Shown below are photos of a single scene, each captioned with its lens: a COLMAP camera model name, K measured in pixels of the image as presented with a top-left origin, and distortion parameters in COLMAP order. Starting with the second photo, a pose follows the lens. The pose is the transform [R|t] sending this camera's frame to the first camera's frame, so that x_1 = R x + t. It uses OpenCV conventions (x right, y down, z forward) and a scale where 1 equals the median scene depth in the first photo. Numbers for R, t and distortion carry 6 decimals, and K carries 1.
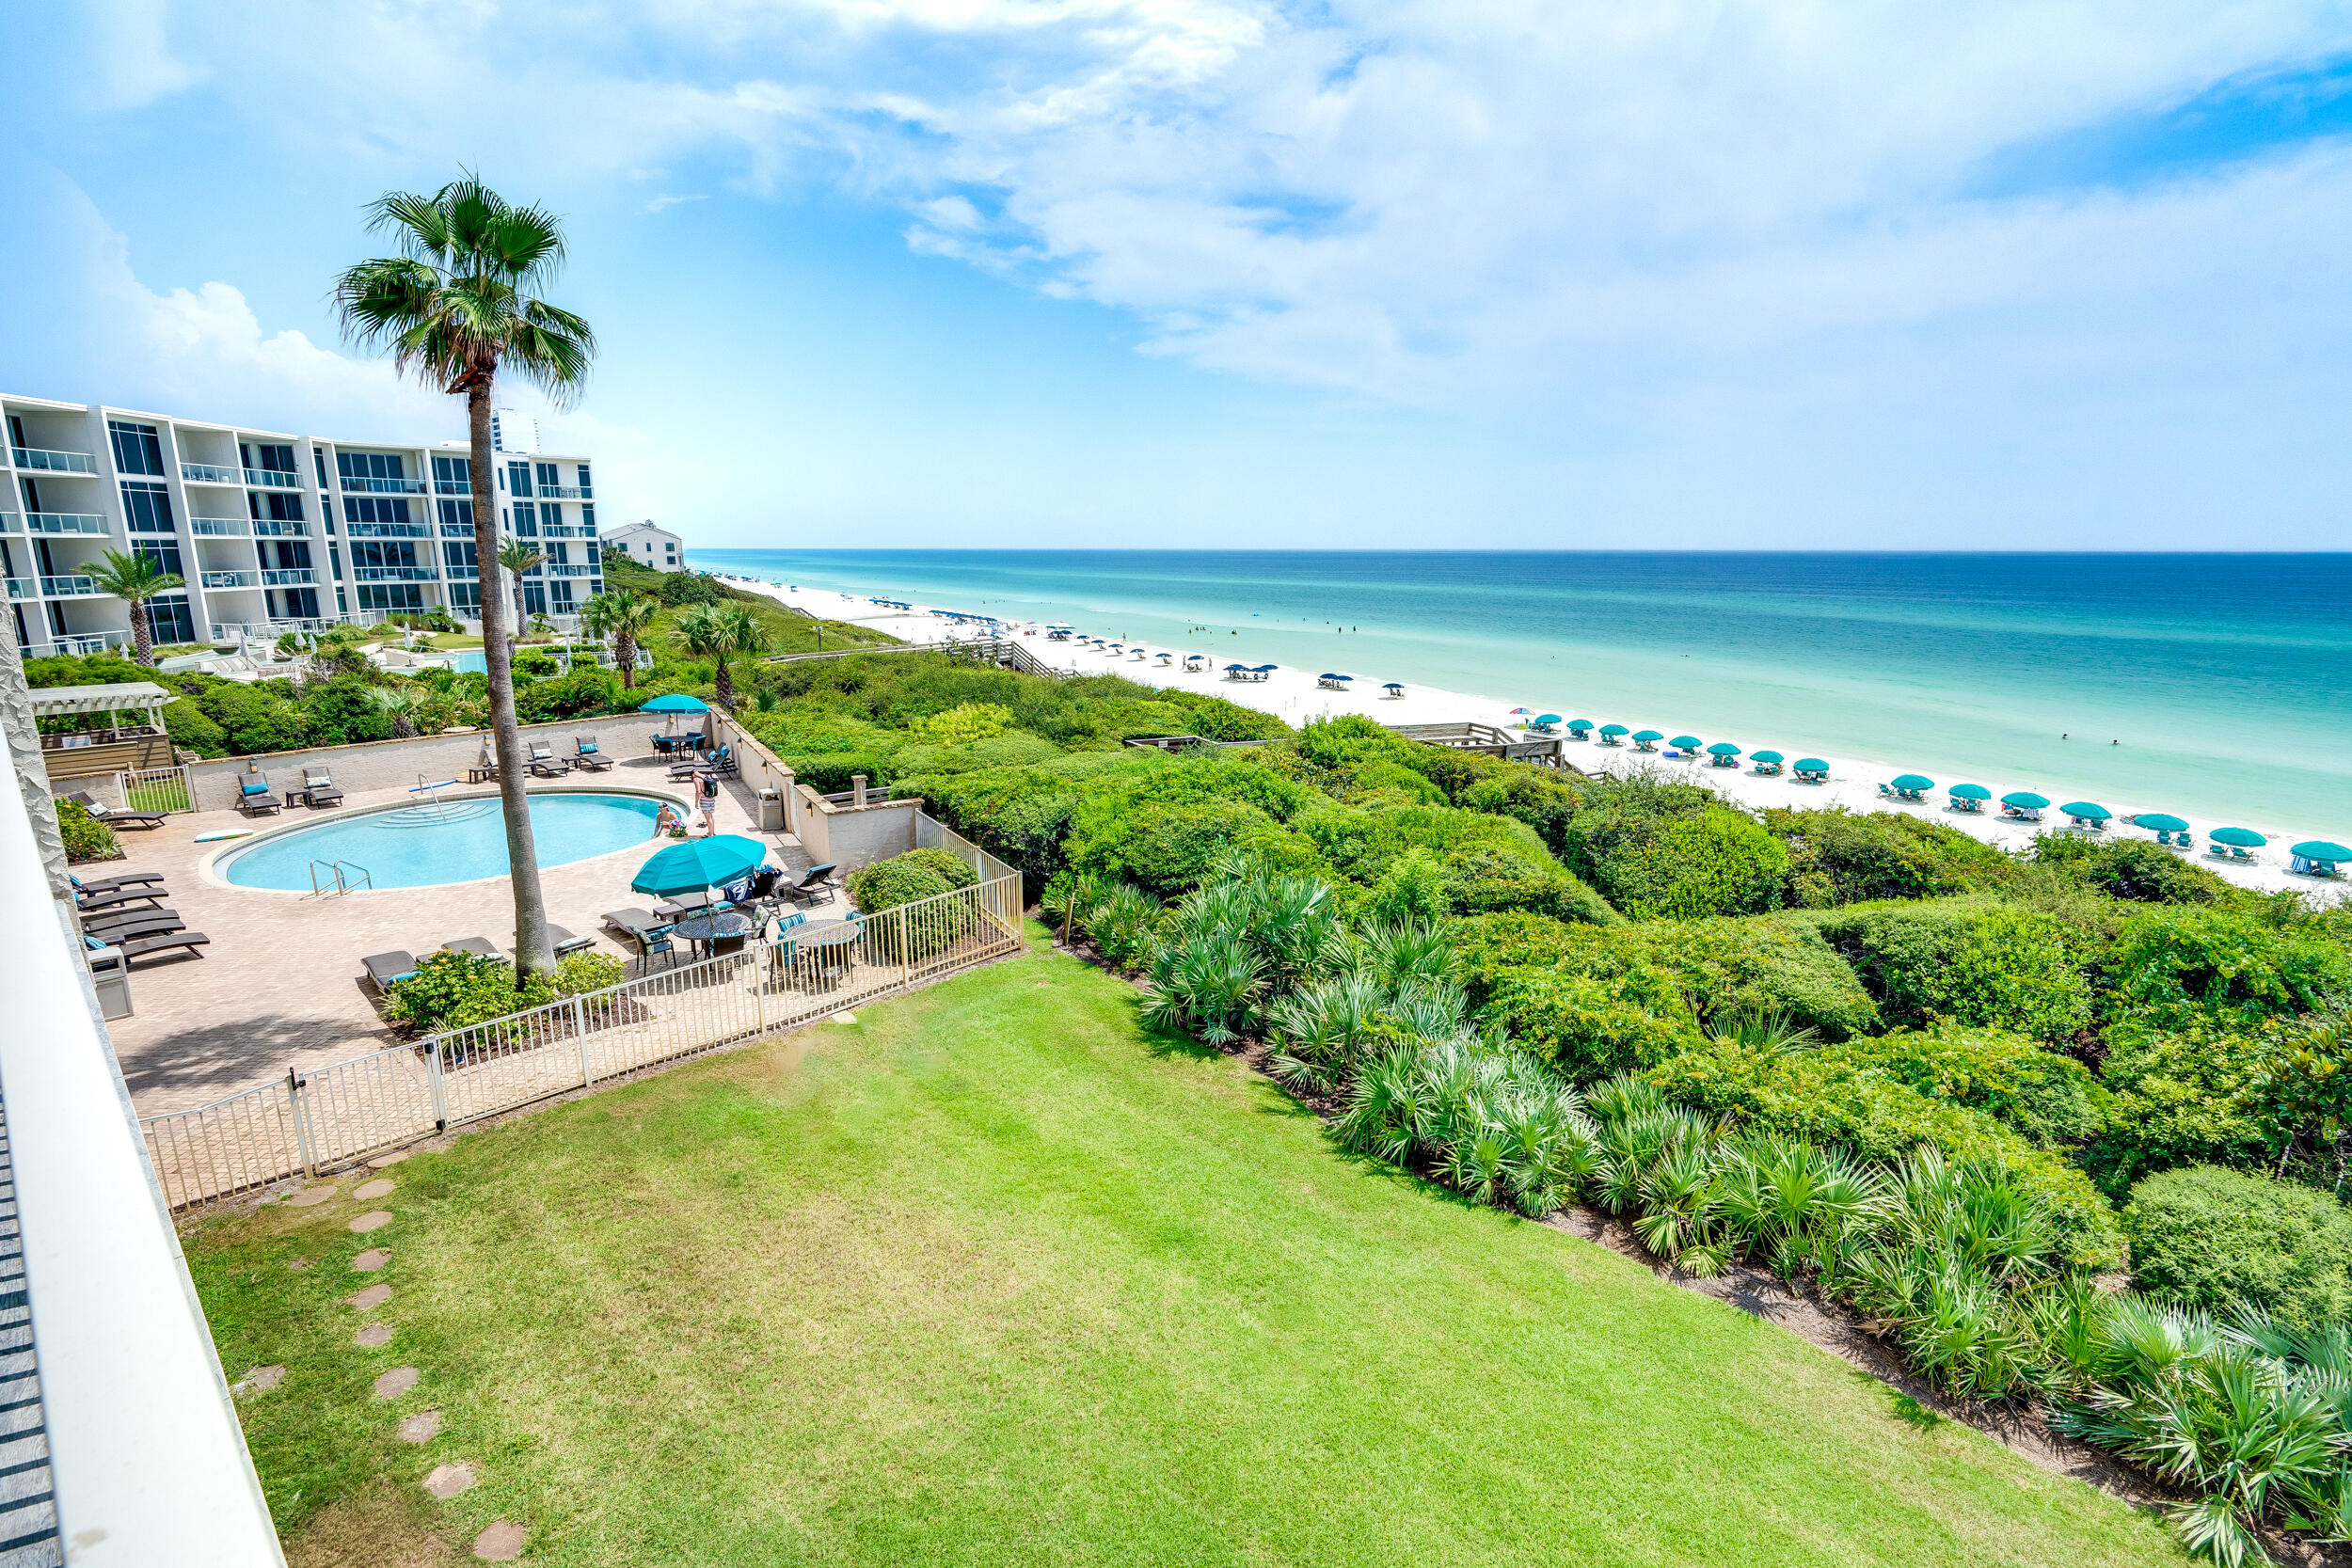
lens RADIAL K [[1092.8, 0, 1177.2], [0, 1092.8, 783.1], [0, 0, 1]] dist [-0.008353, 0.001616]
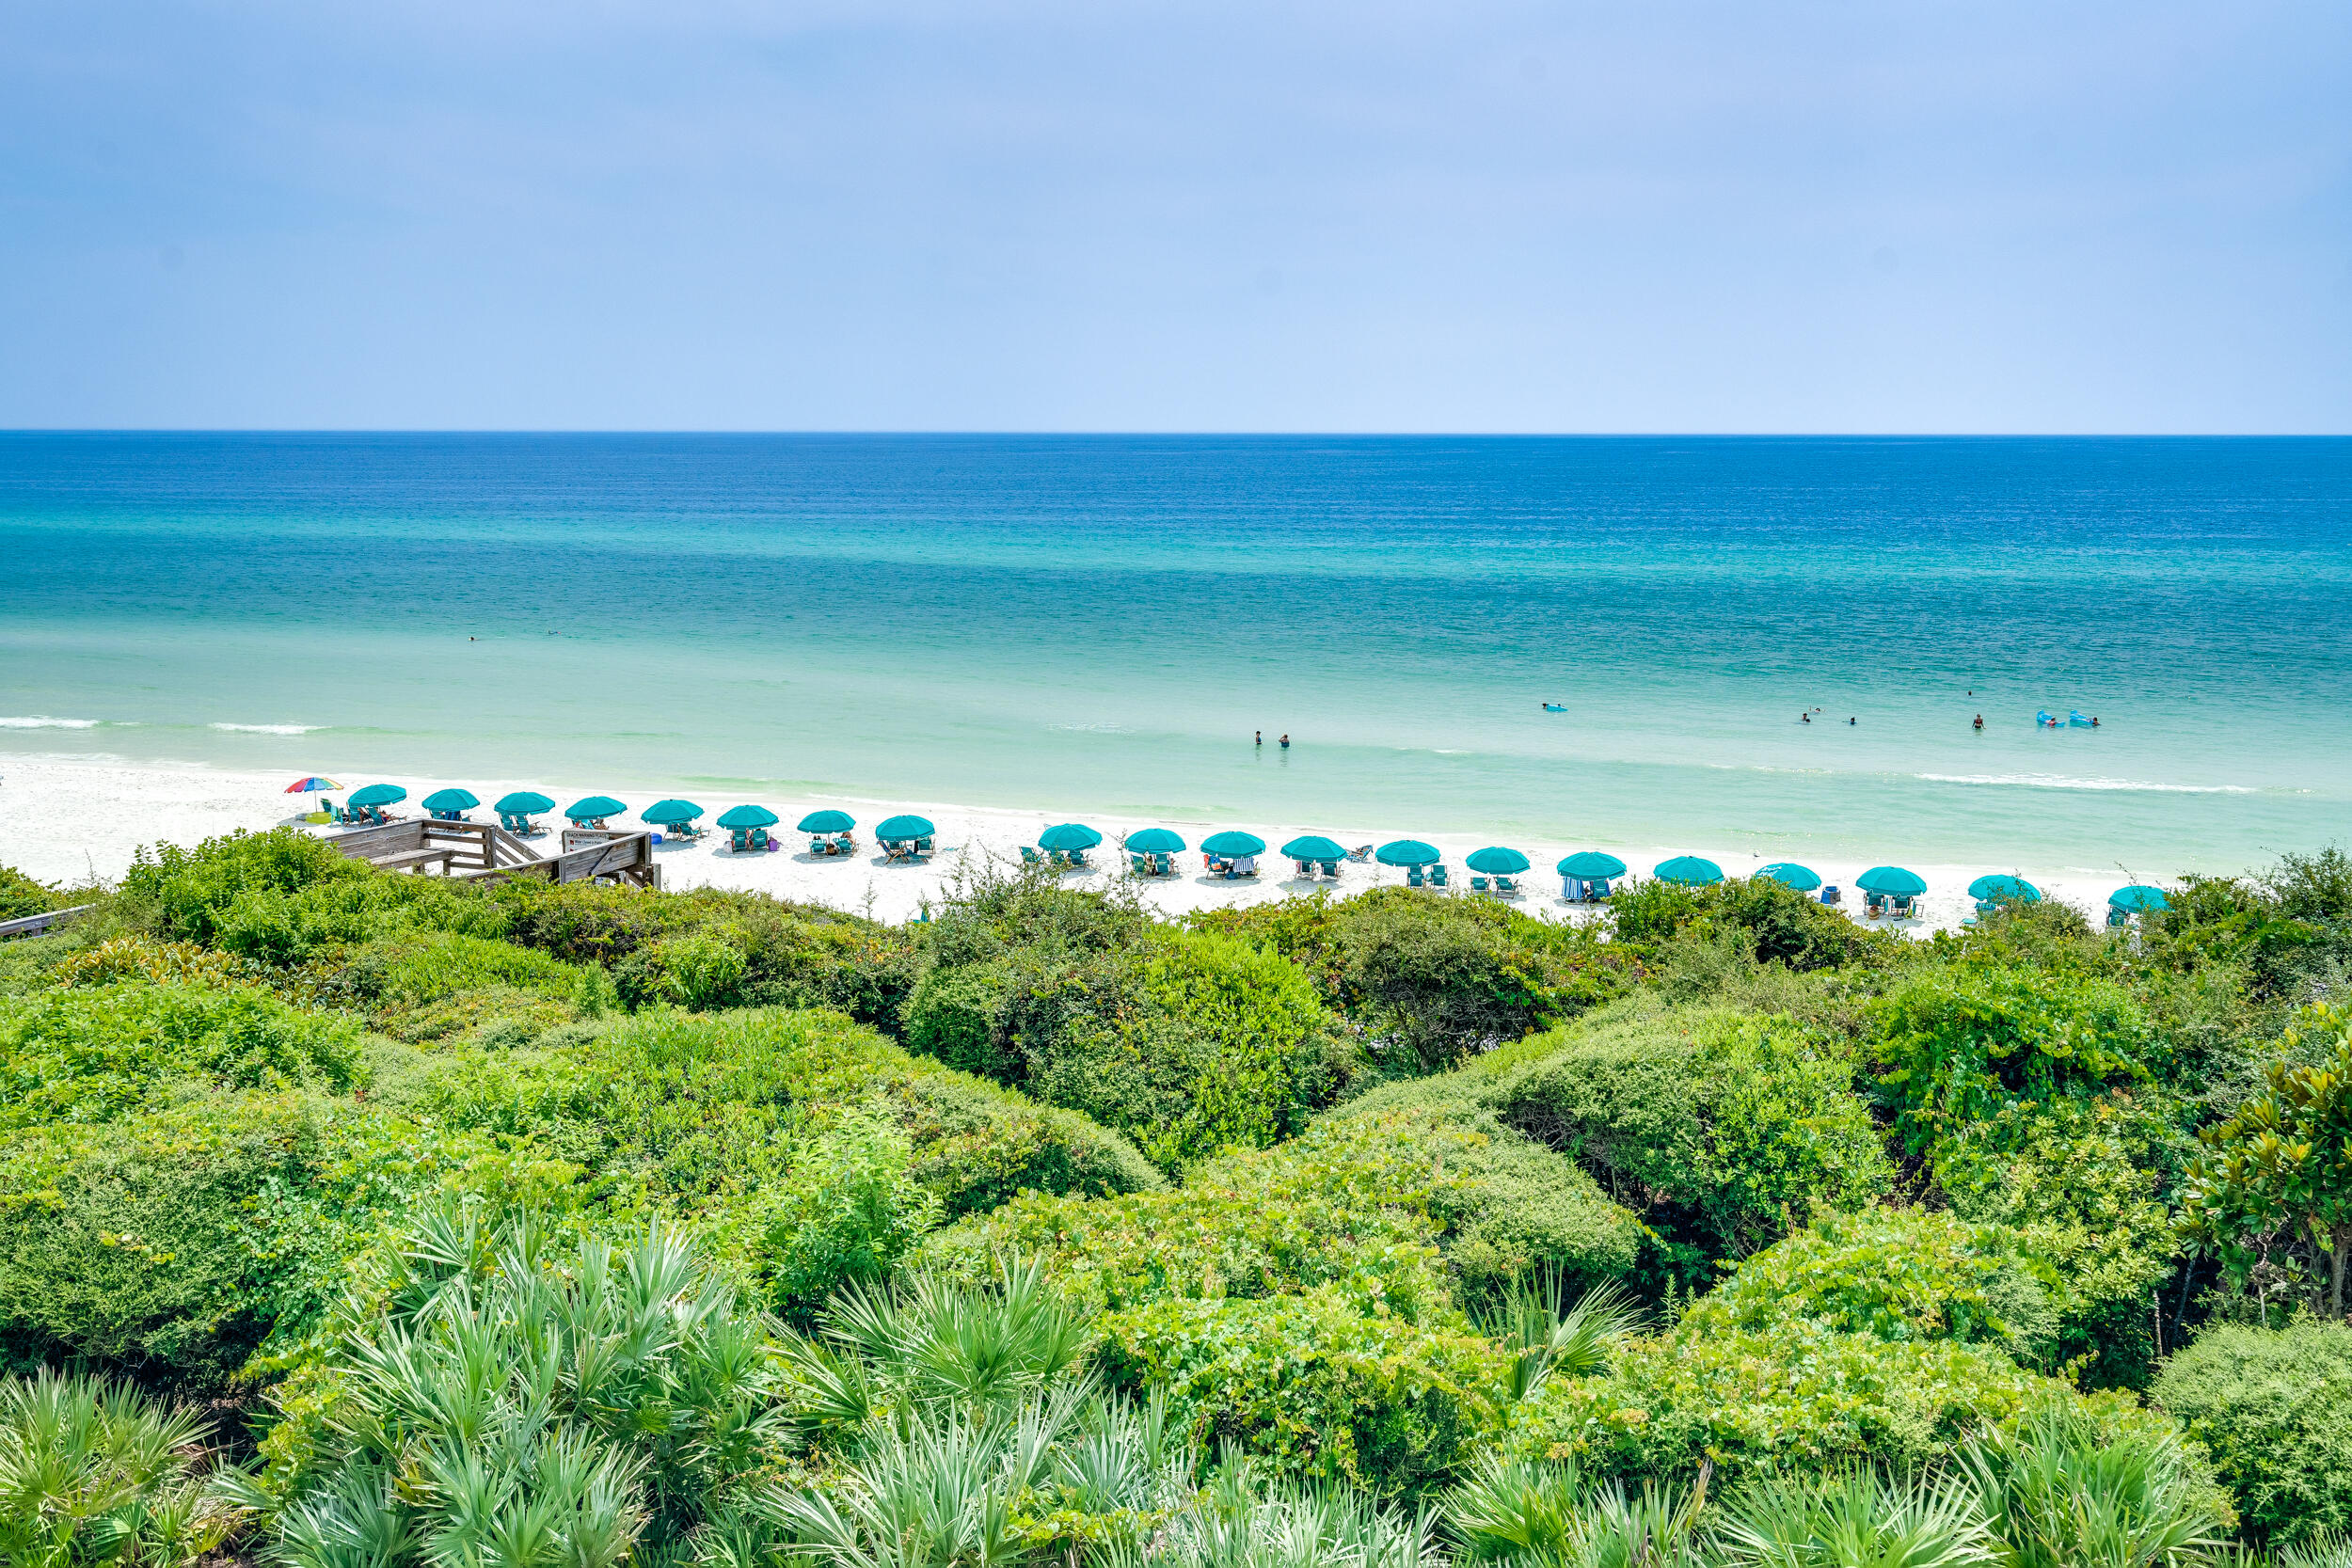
lens RADIAL K [[2291.9, 0, 1173.6], [0, 2291.9, 785.5], [0, 0, 1]] dist [0.004446, 0.000340]
pose [[0.731200, -0.101279, 0.674603, -0.213692], [0.140781, 0.990033, -0.003958, -0.033961], [-0.667478, 0.097865, 0.738170, 0.148422]]
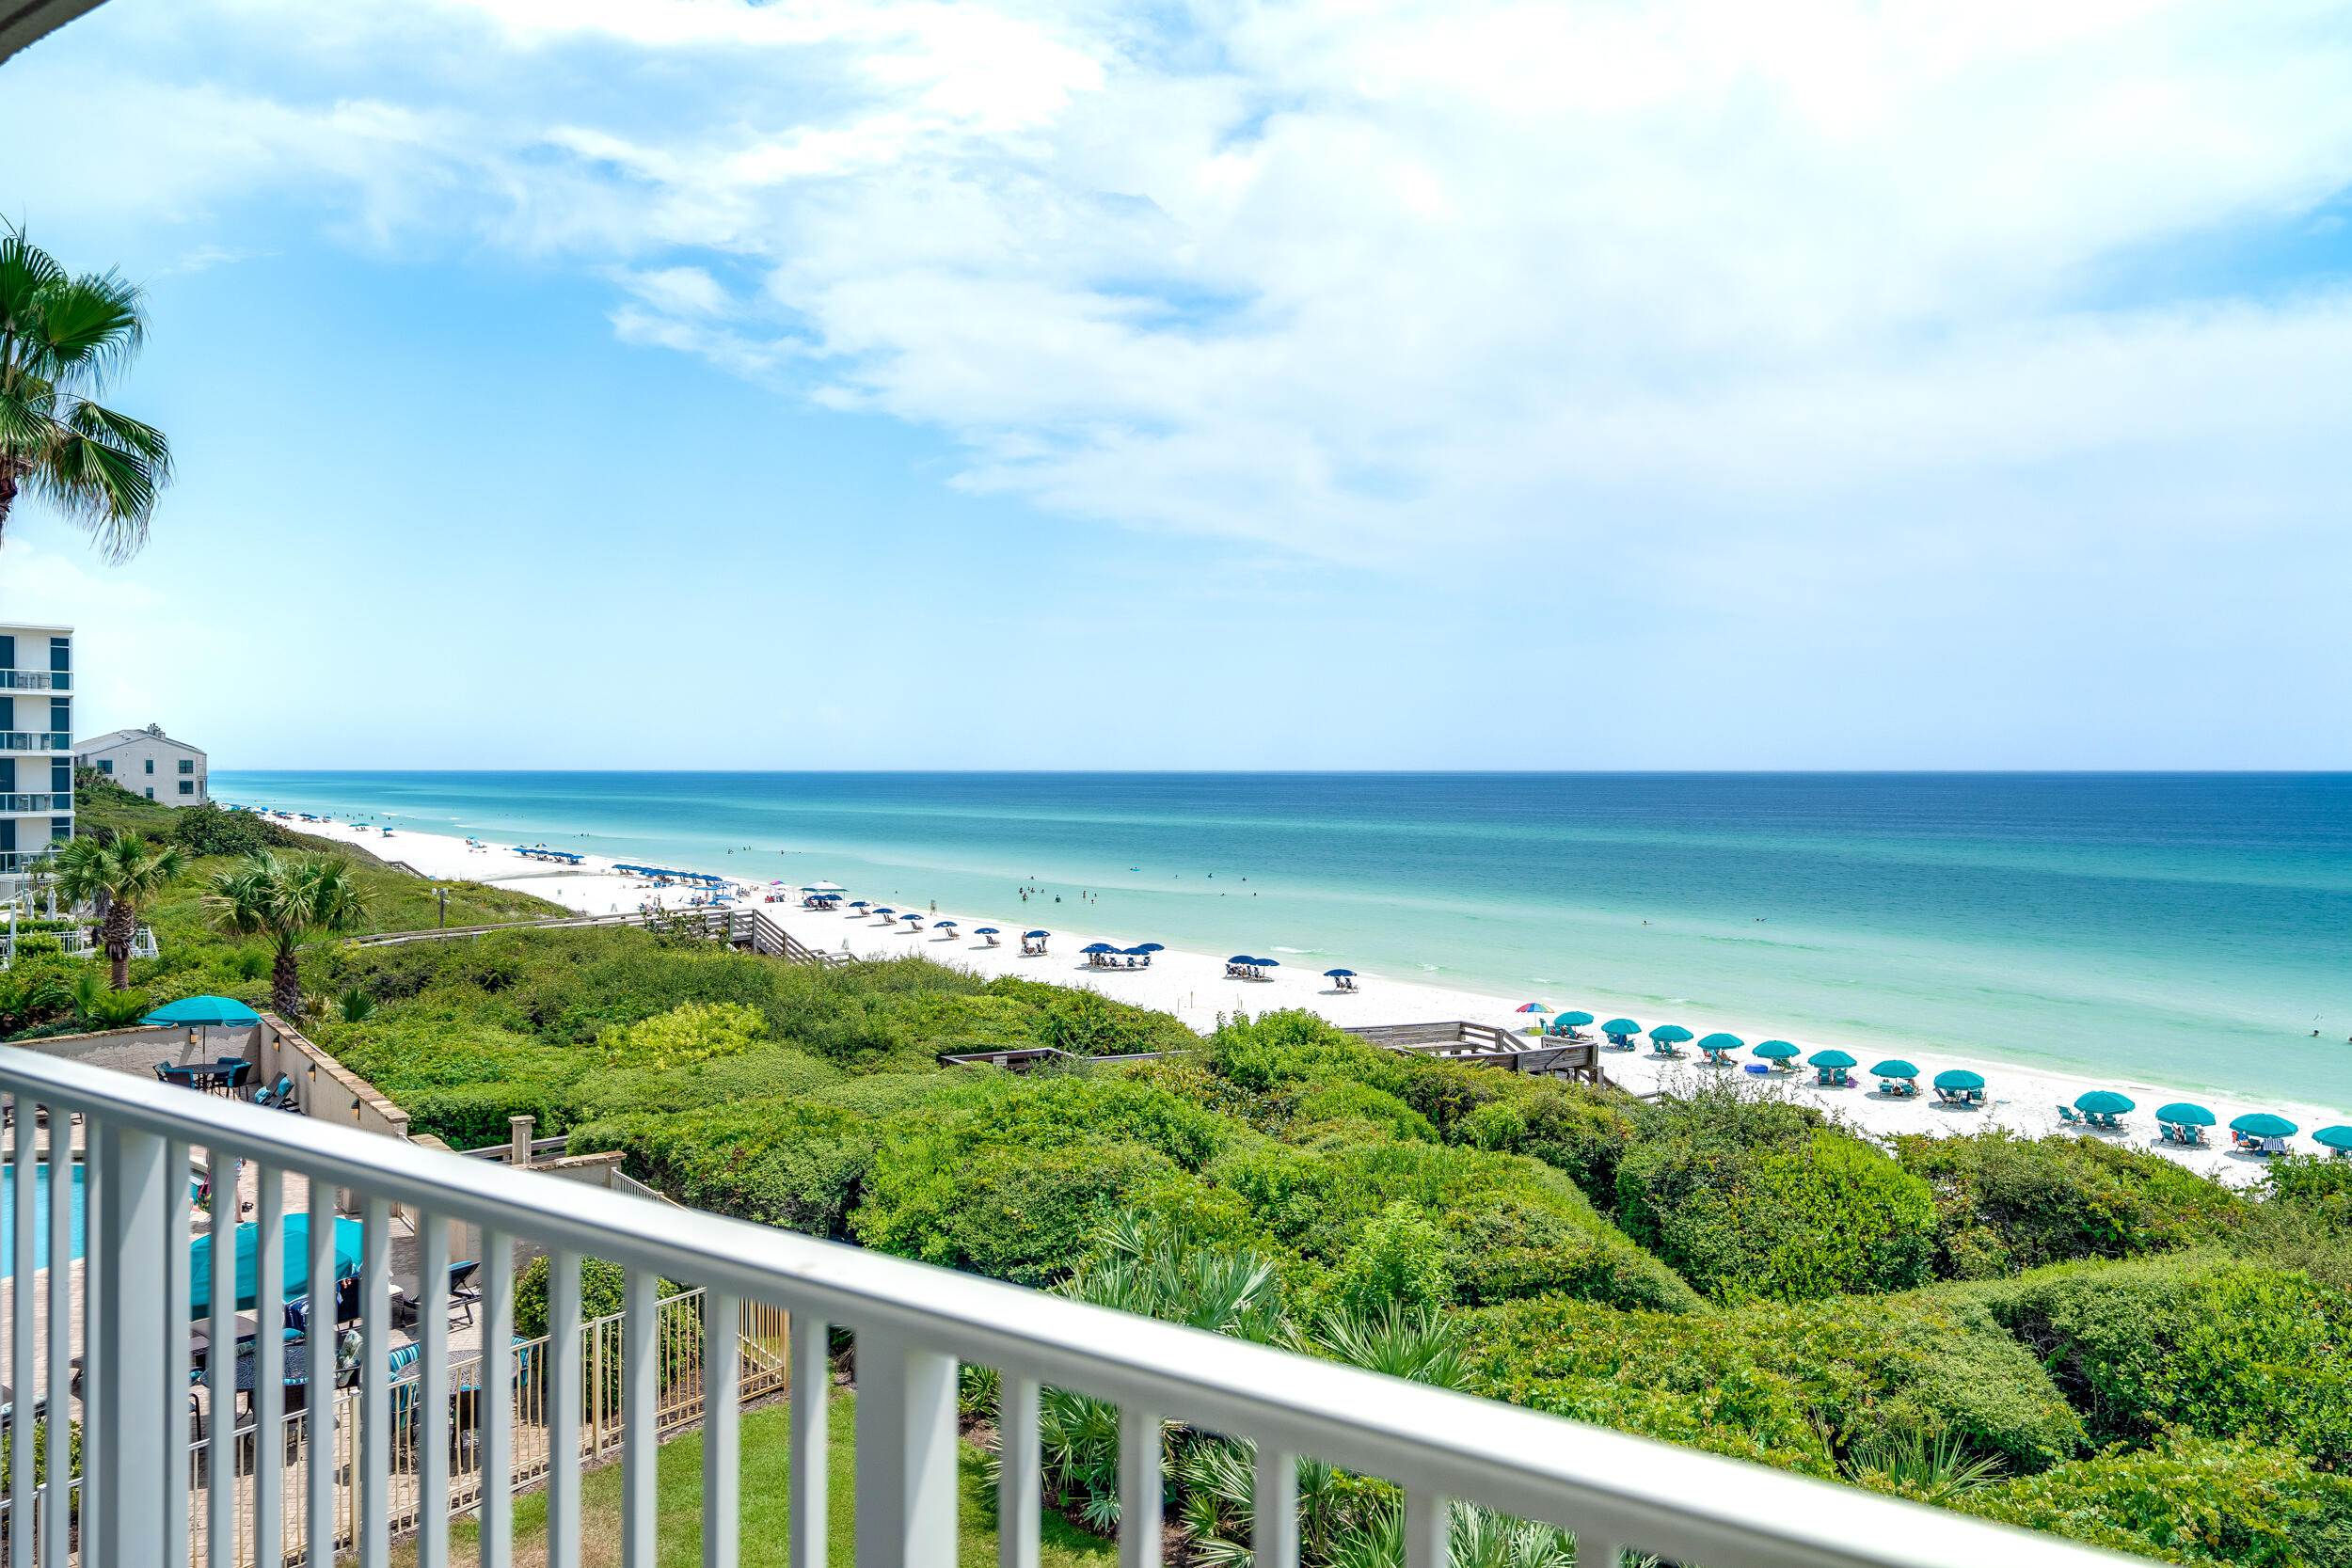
lens RADIAL K [[1703.1, 0, 1181.1], [0, 1703.1, 786.0], [0, 0, 1]] dist [0.004996, 0.001023]
pose [[0.994491, -0.001692, 0.104807, -0.015448], [0.022719, 0.979580, -0.199765, 0.011294], [-0.102329, 0.201046, 0.974222, -0.034298]]
